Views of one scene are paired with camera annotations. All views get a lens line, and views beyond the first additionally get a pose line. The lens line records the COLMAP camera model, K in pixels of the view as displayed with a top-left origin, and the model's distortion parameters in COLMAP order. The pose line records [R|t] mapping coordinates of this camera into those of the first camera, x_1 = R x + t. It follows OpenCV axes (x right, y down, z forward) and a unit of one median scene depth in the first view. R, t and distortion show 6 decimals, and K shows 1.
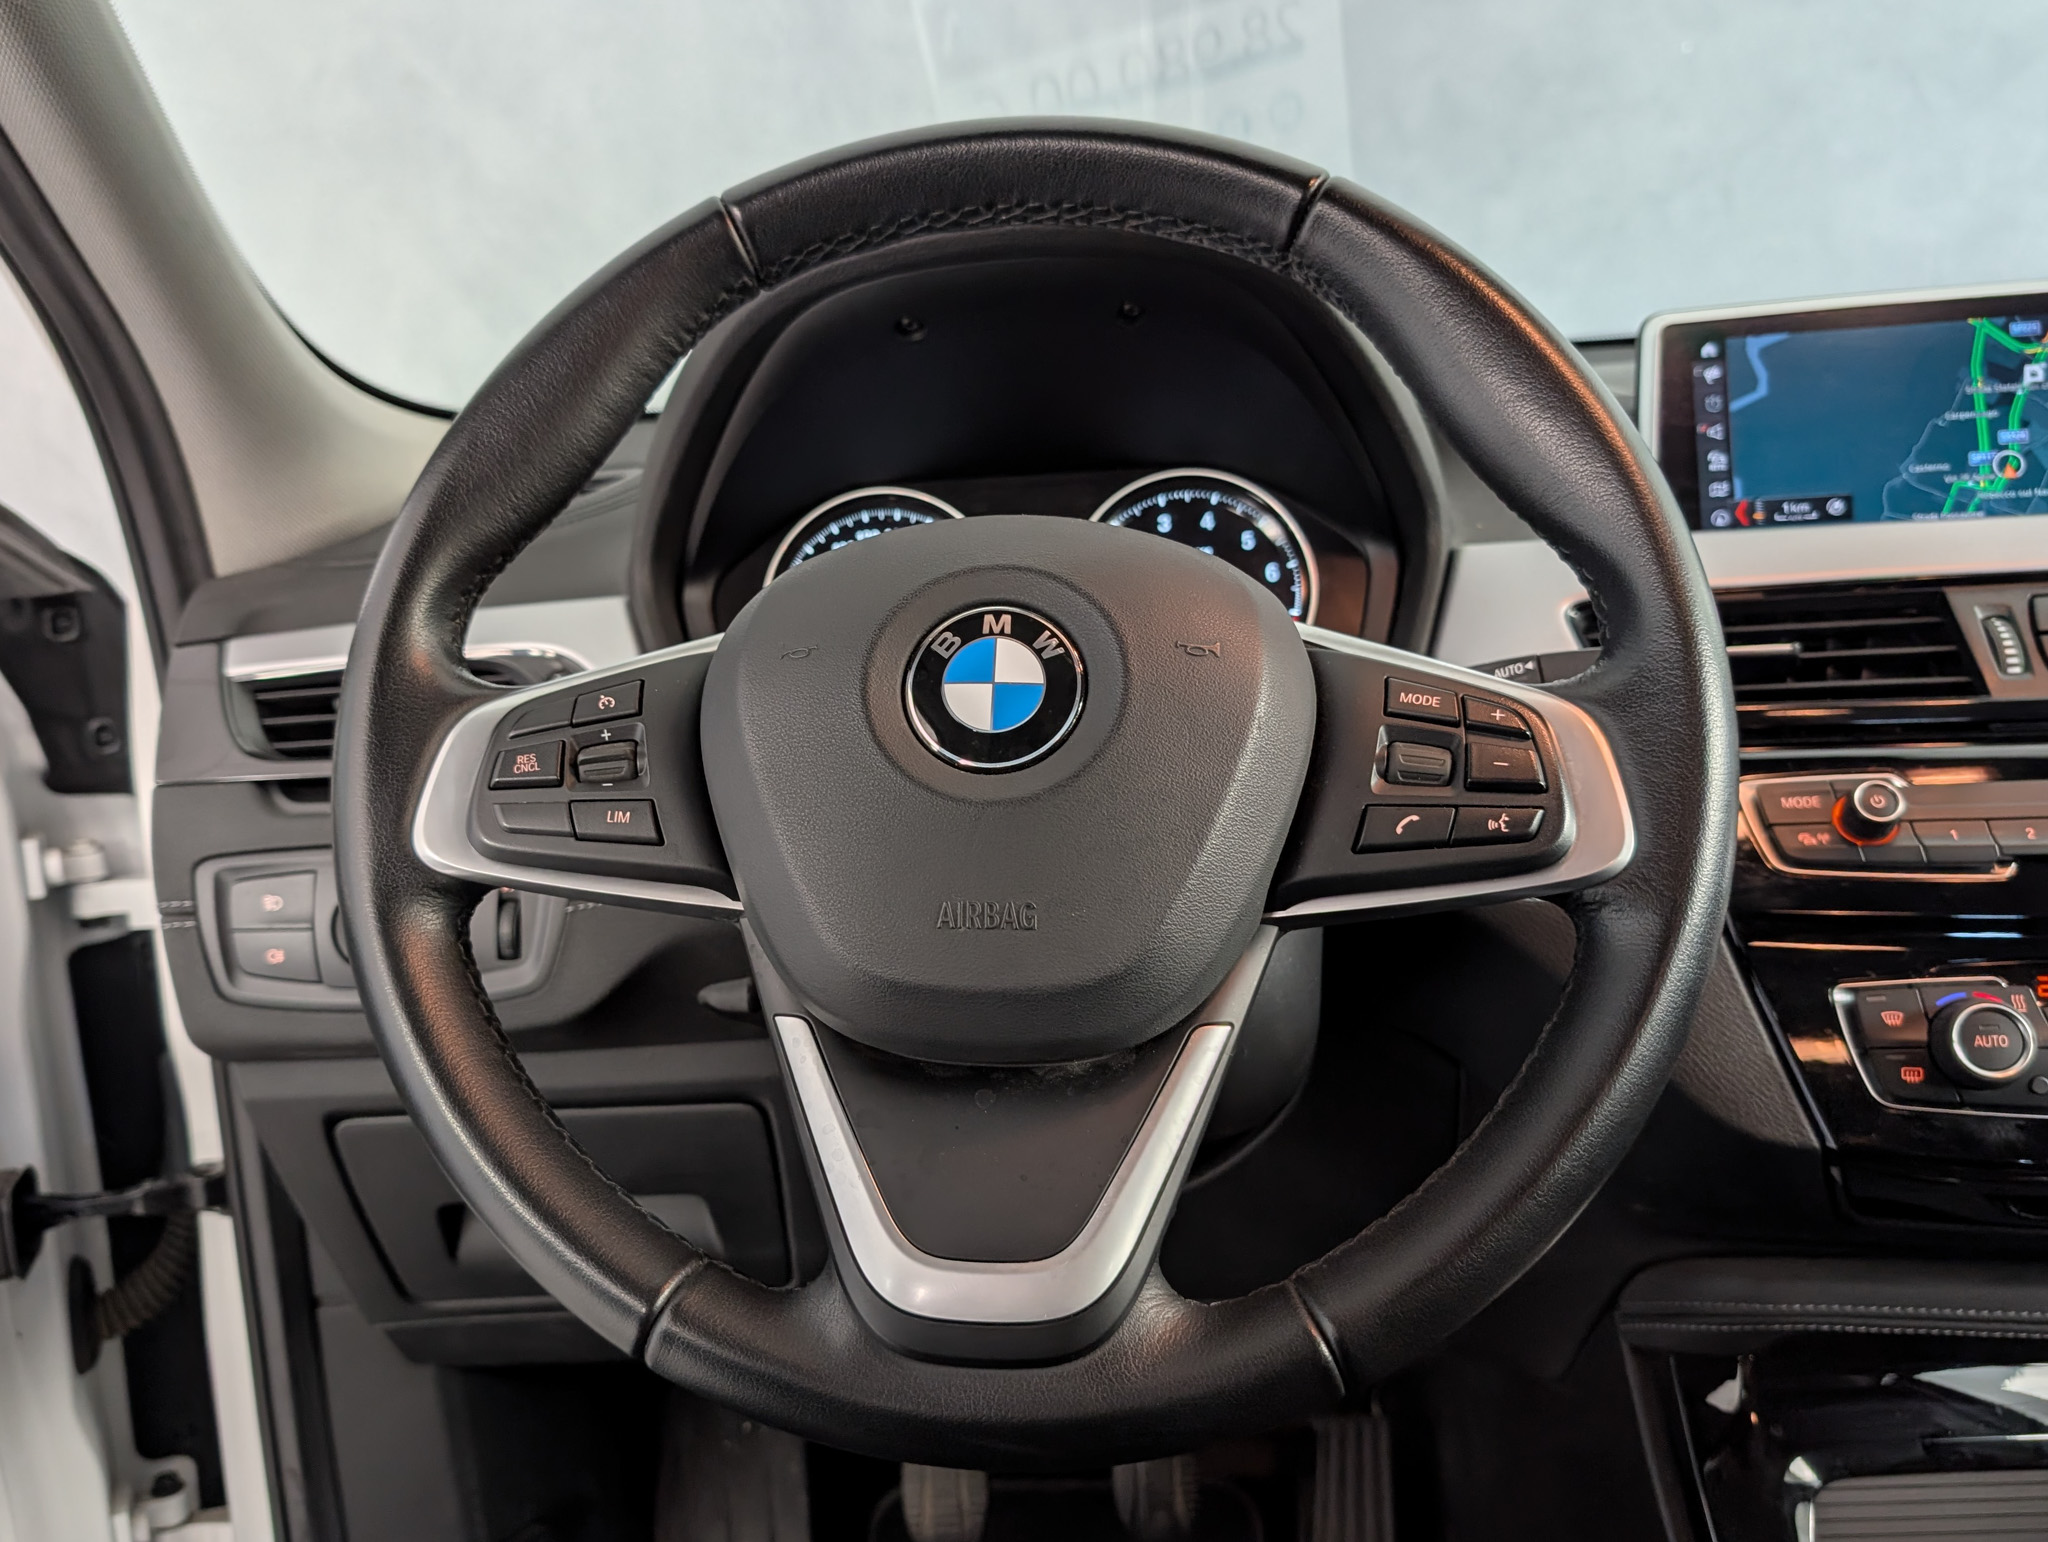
lens RADIAL K [[1761.0, 0, 940.9], [0, 1761.0, 770.4], [0, 0, 1]] dist [0.001213, 0.000494]
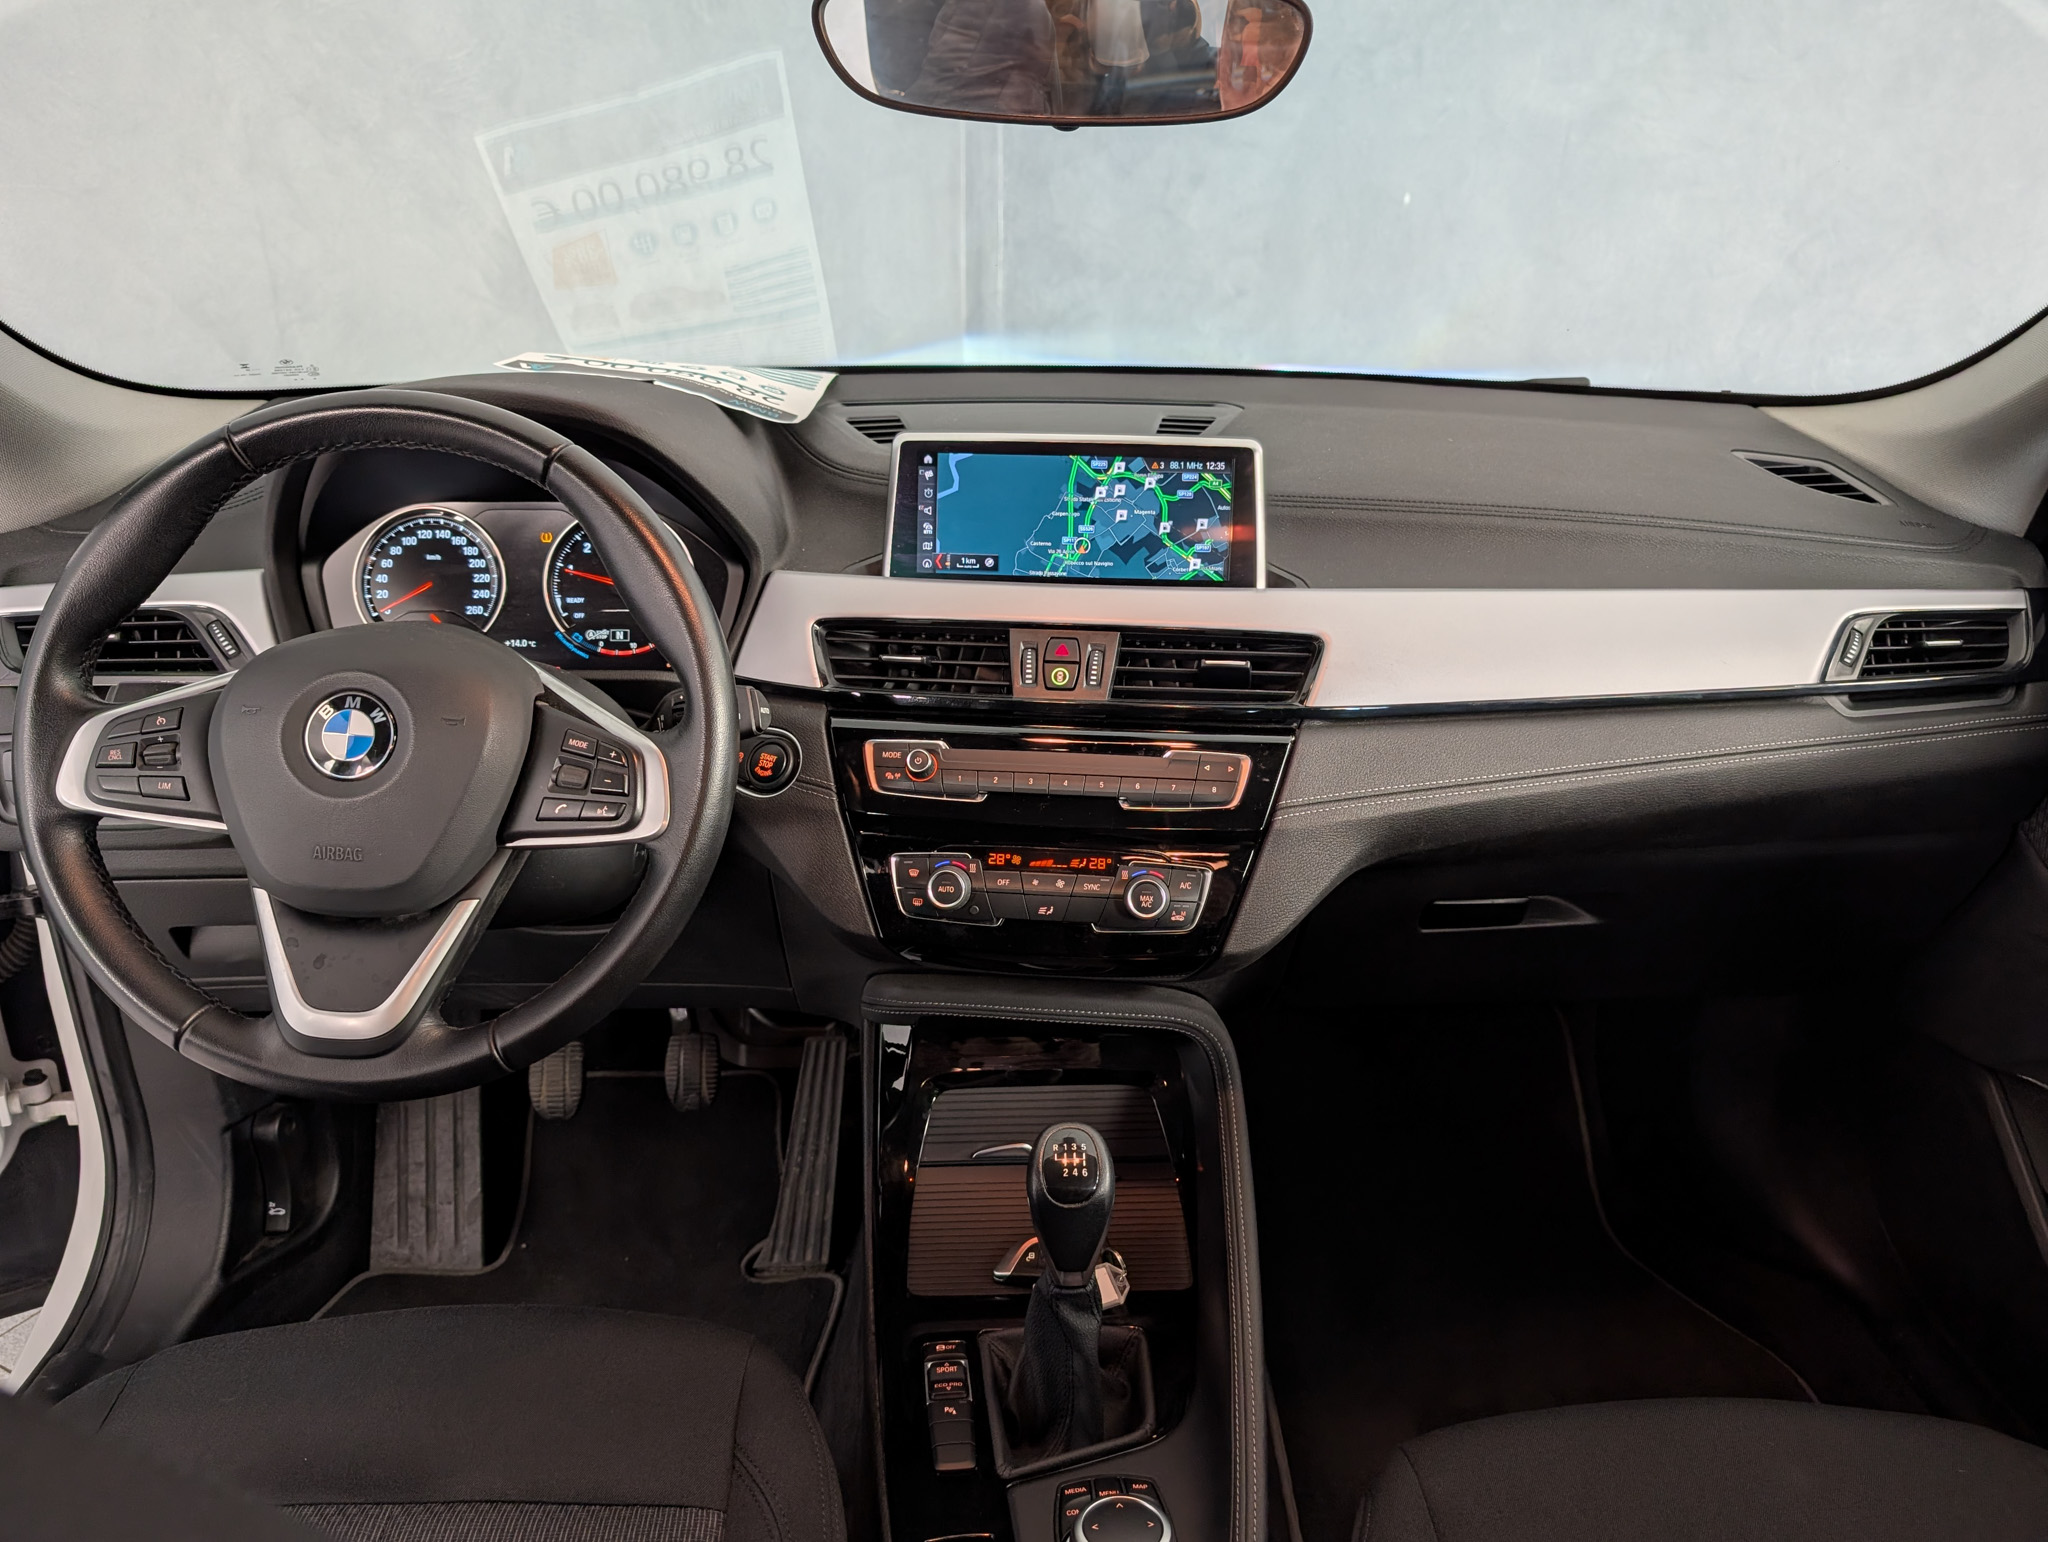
lens RADIAL K [[1550.6, 0, 1024.0], [0, 1550.6, 771.0], [0, 0, 1]] dist [0.095271, -0.143437]
pose [[0.994800, 0.030546, 0.097162, 0.406932], [-0.050818, 0.975599, 0.213600, -0.280914], [-0.088267, -0.217427, 0.972077, -0.531489]]
